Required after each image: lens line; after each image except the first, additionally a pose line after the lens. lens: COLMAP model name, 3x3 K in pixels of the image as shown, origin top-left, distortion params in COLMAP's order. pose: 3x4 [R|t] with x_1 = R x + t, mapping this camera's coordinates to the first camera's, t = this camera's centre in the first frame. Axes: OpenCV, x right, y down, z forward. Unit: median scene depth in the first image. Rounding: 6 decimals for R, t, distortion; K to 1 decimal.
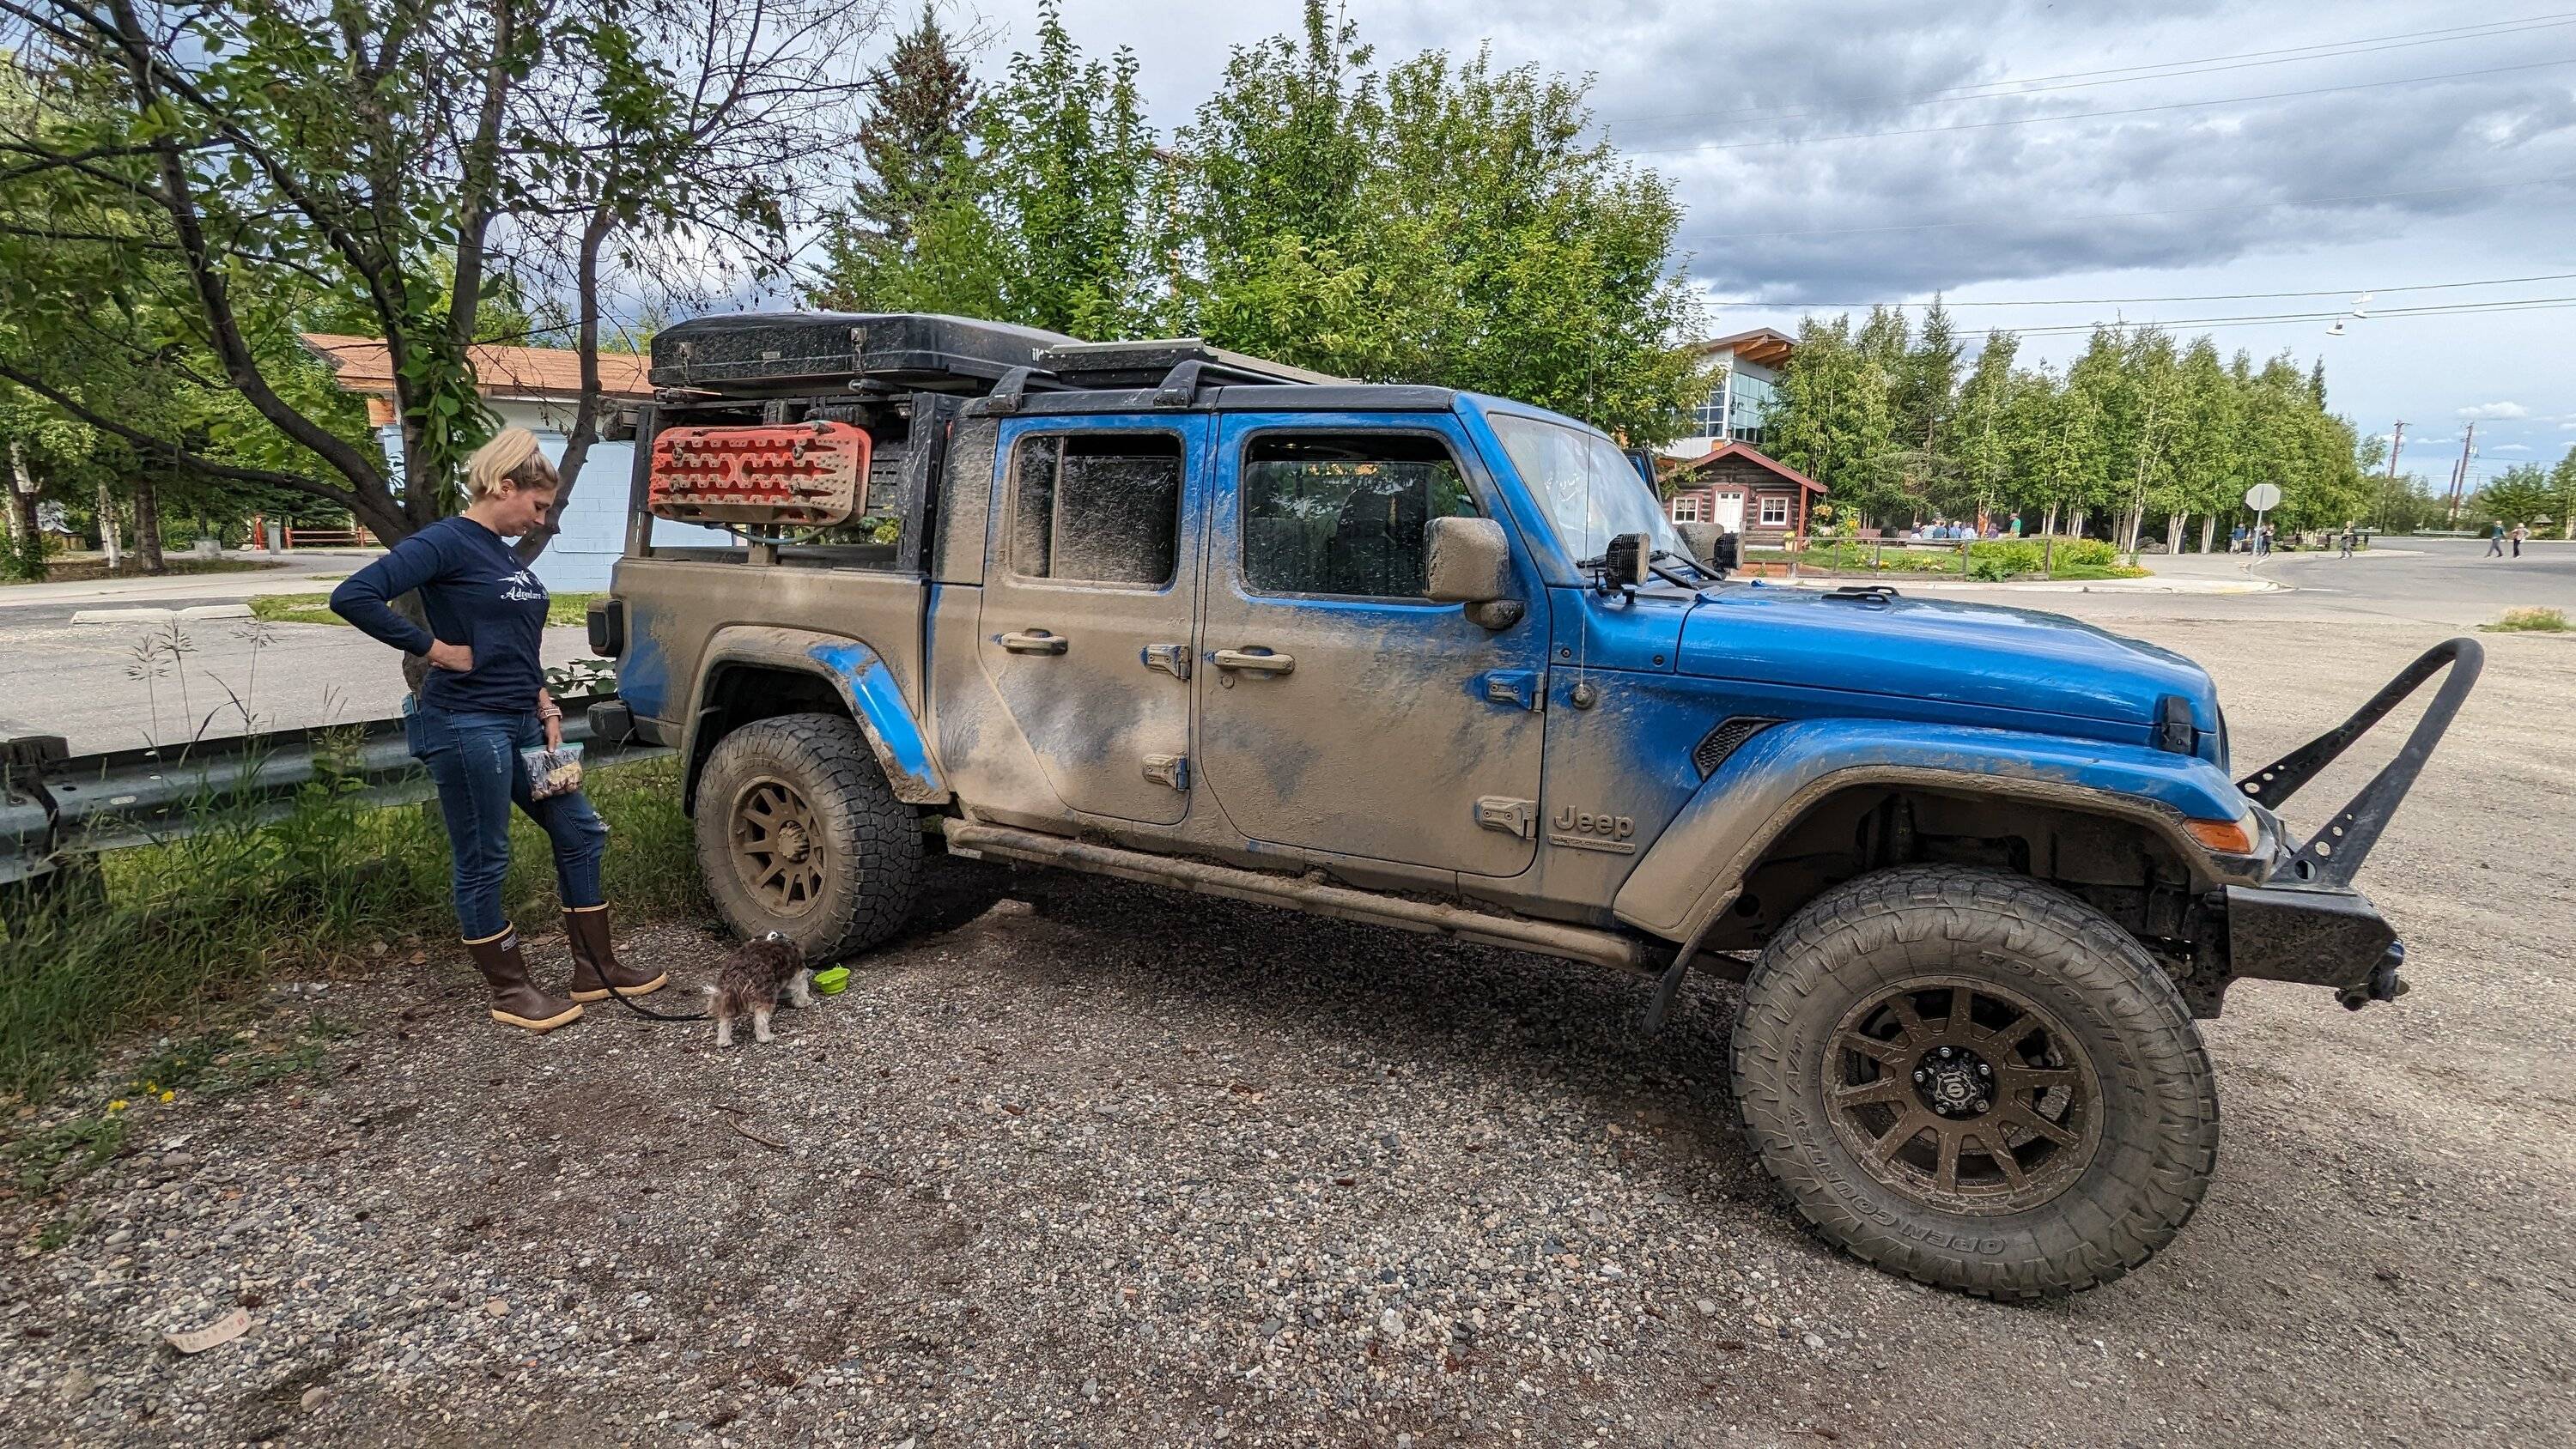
lens RADIAL K [[1787.3, 0, 1270.8], [0, 1787.3, 729.7], [0, 0, 1]] dist [0.042645, -0.001451]
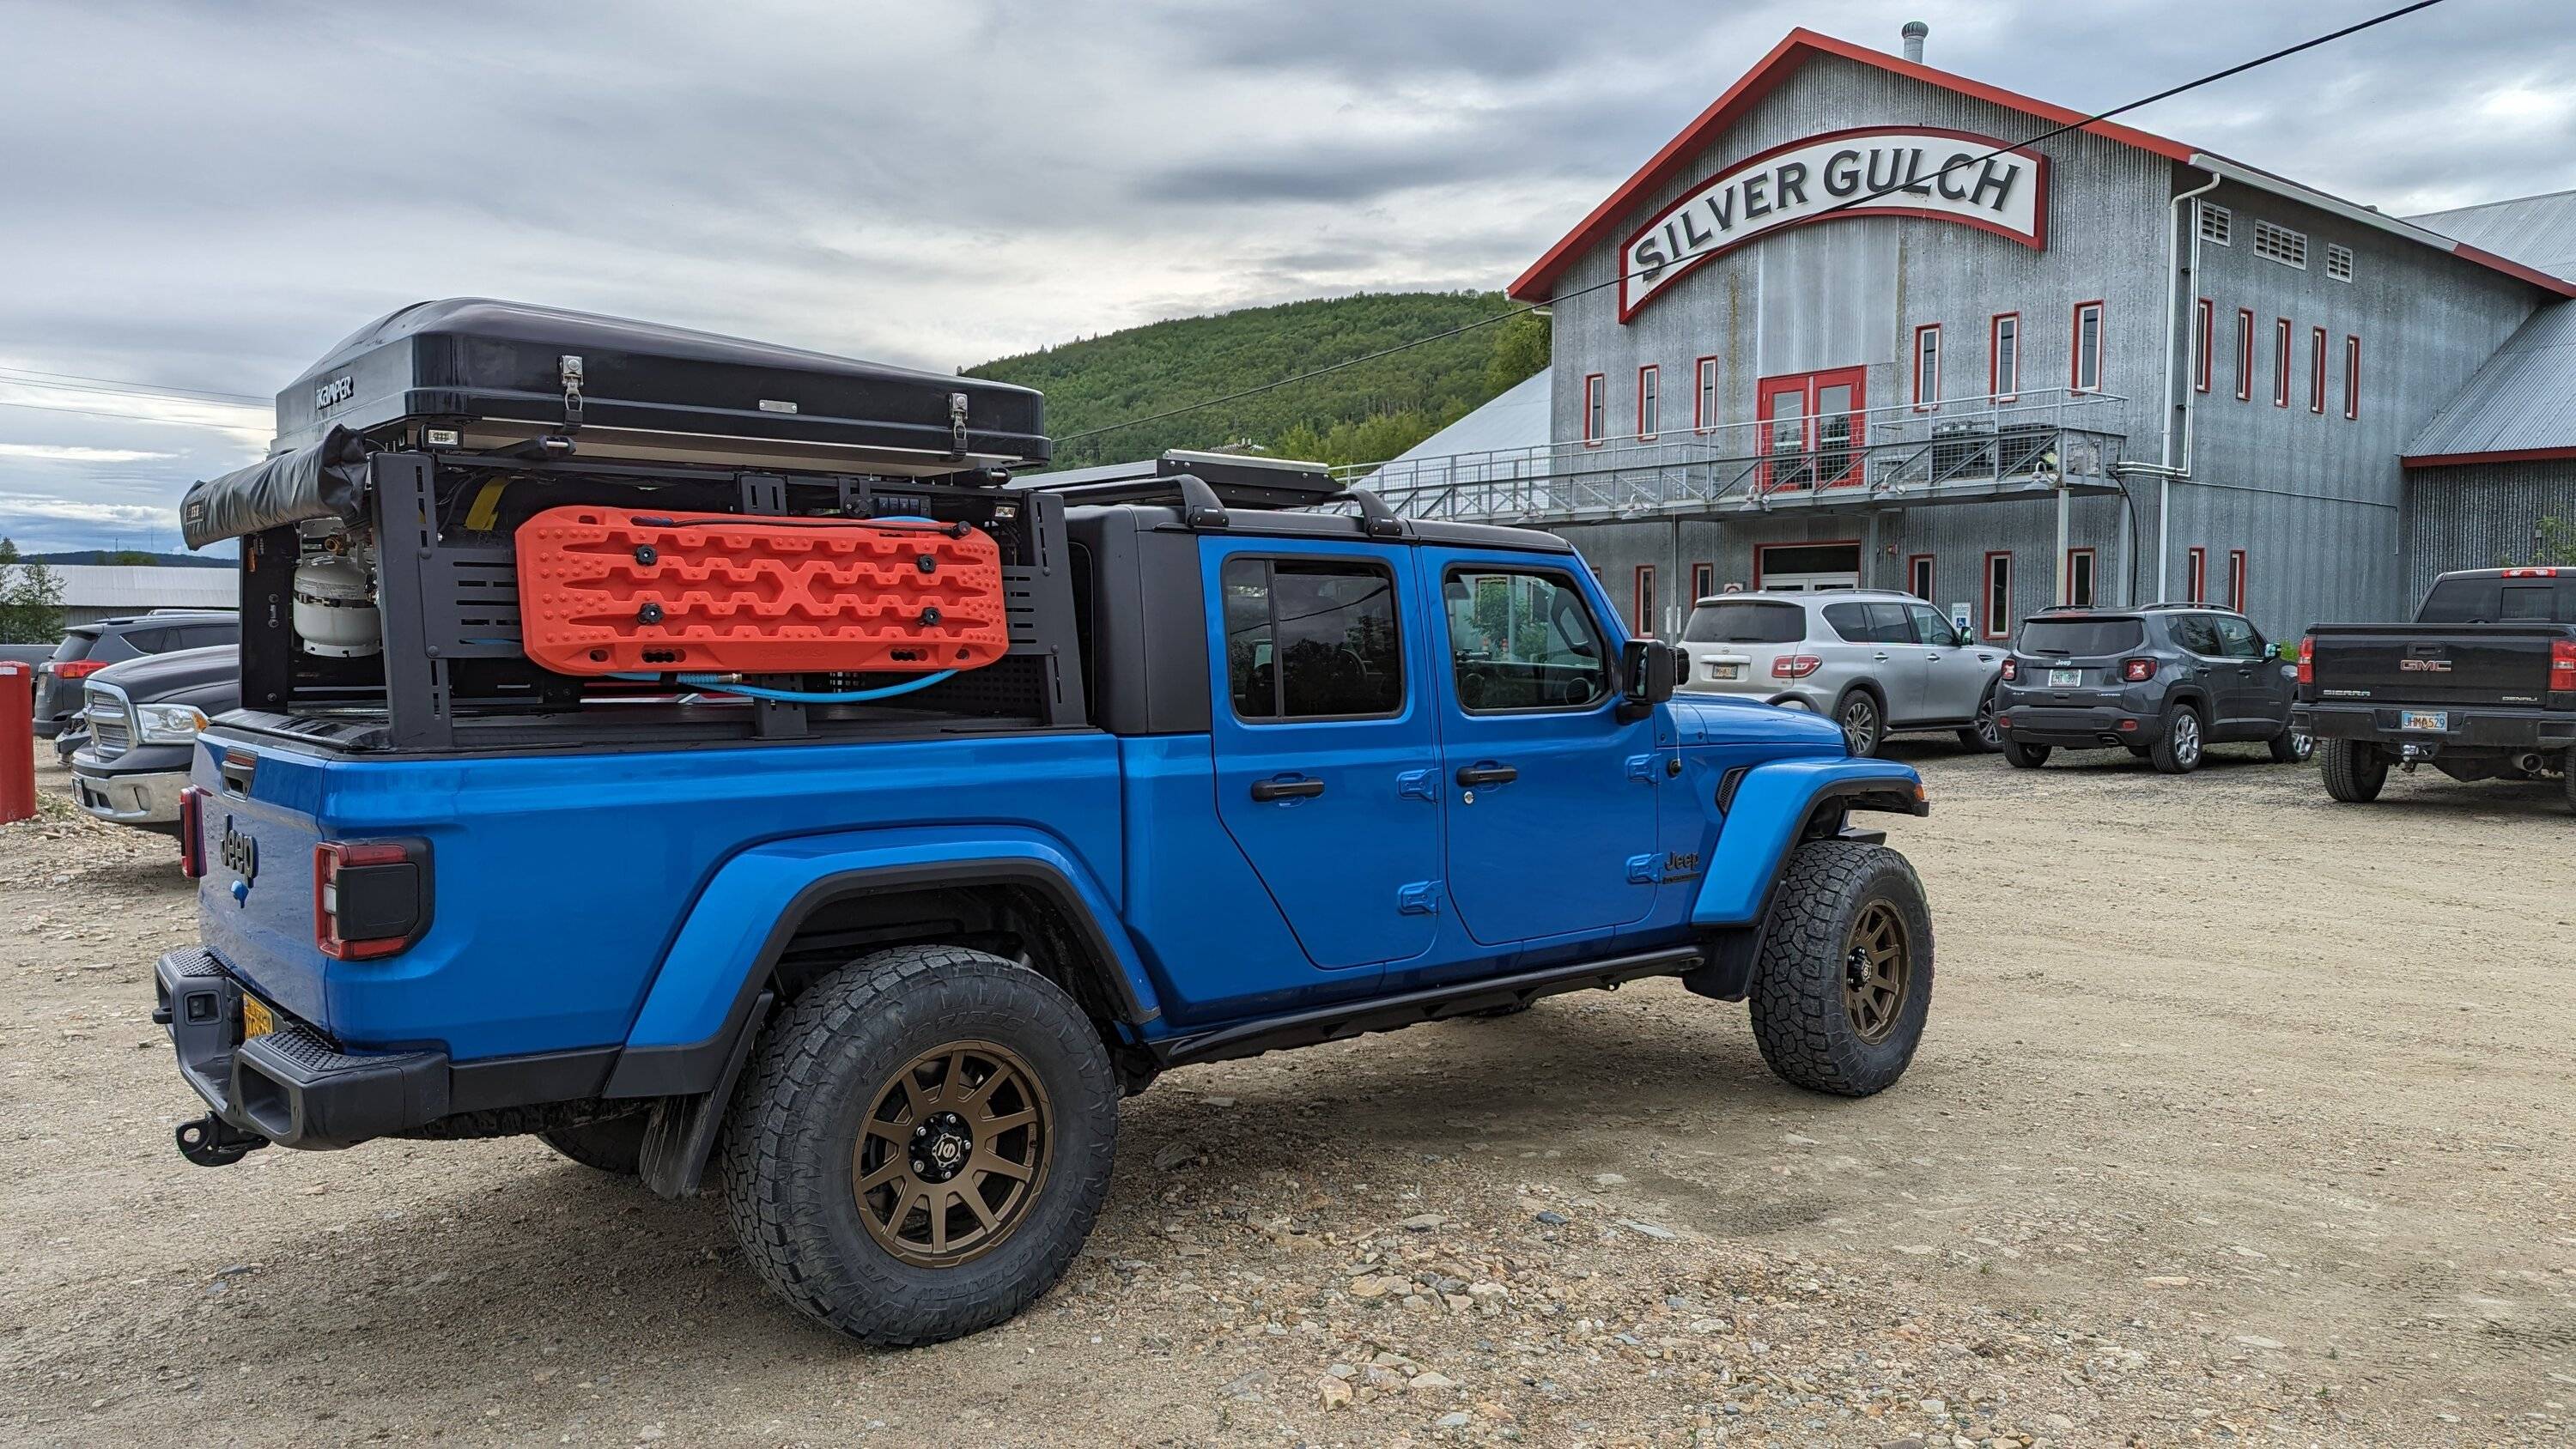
lens RADIAL K [[1882.3, 0, 1292.0], [0, 1882.3, 729.1], [0, 0, 1]] dist [0.110521, -0.003937]
pose [[0.246583, -0.072712, 0.966390, -0.915980], [0.114684, 0.992364, 0.045403, -0.105422], [-0.962312, 0.099634, 0.253039, 0.667343]]
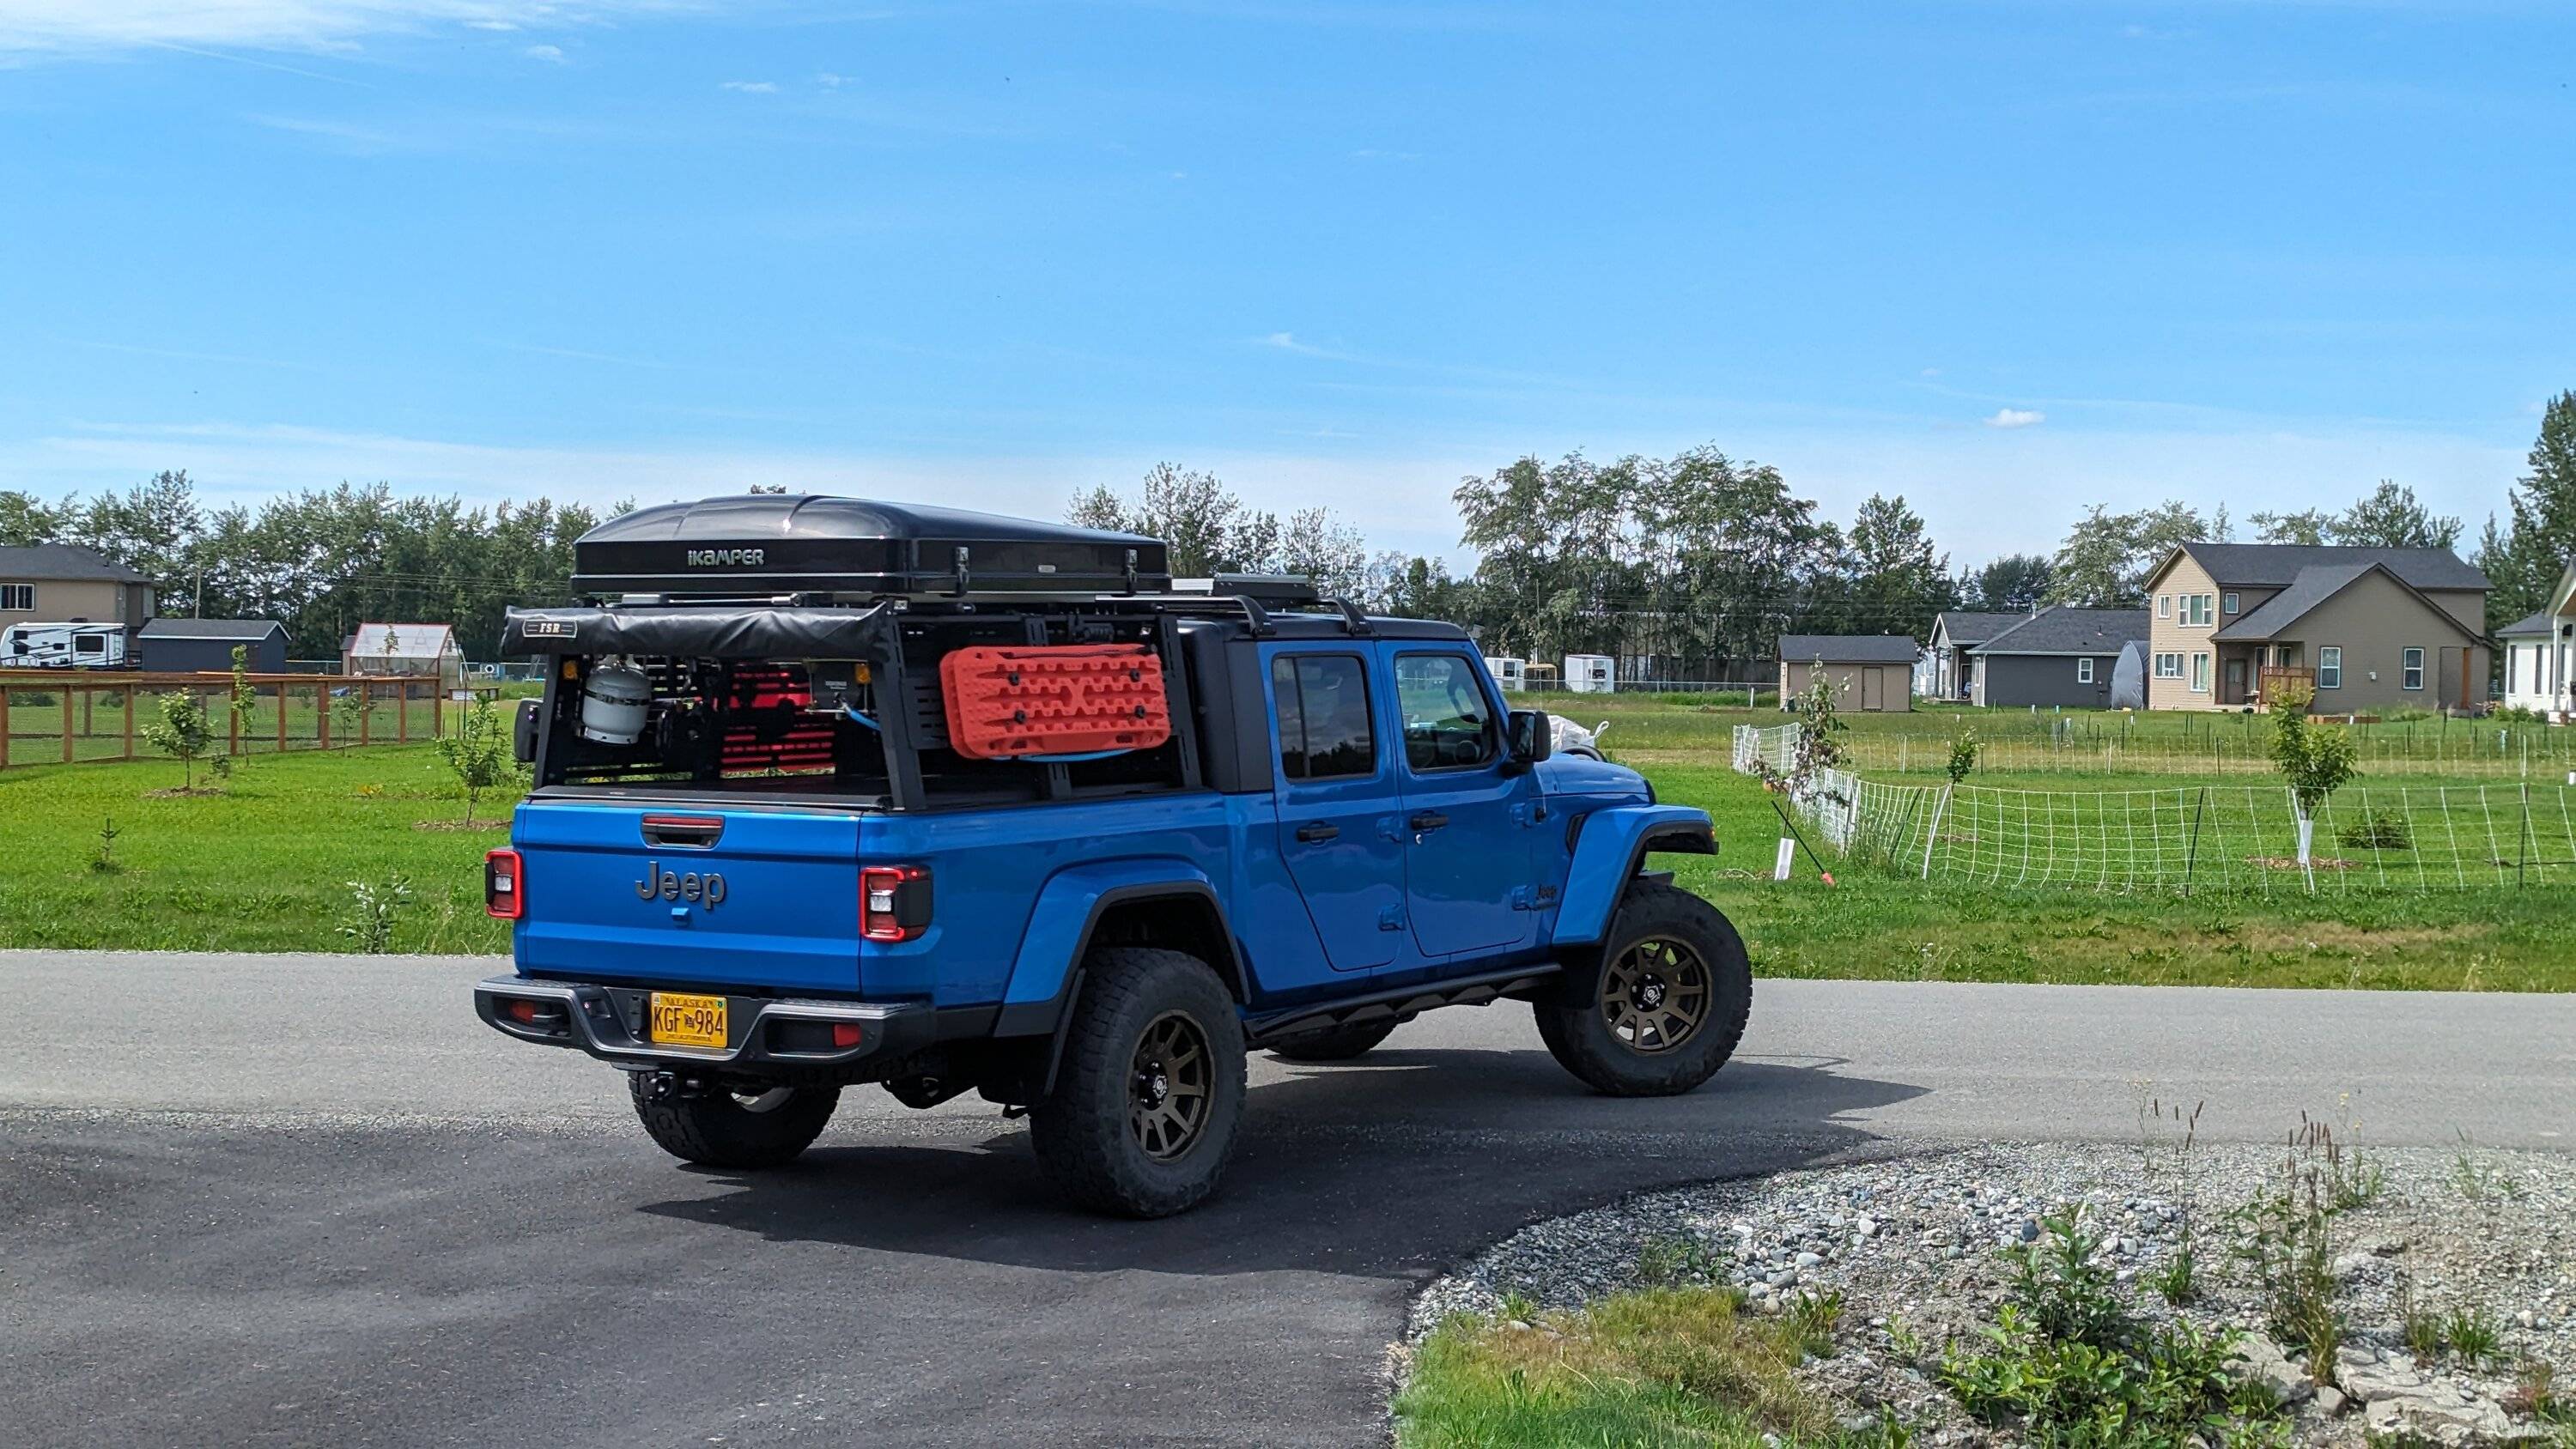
lens RADIAL K [[3661.8, 0, 1296.3], [0, 3661.8, 743.1], [0, 0, 1]] dist [0.171925, 0.000000]
pose [[-0.056522, -0.062075, 0.996470, -2.217467], [0.111464, 0.991434, 0.068083, -0.238456], [-0.992160, 0.114919, -0.049119, 0.988840]]
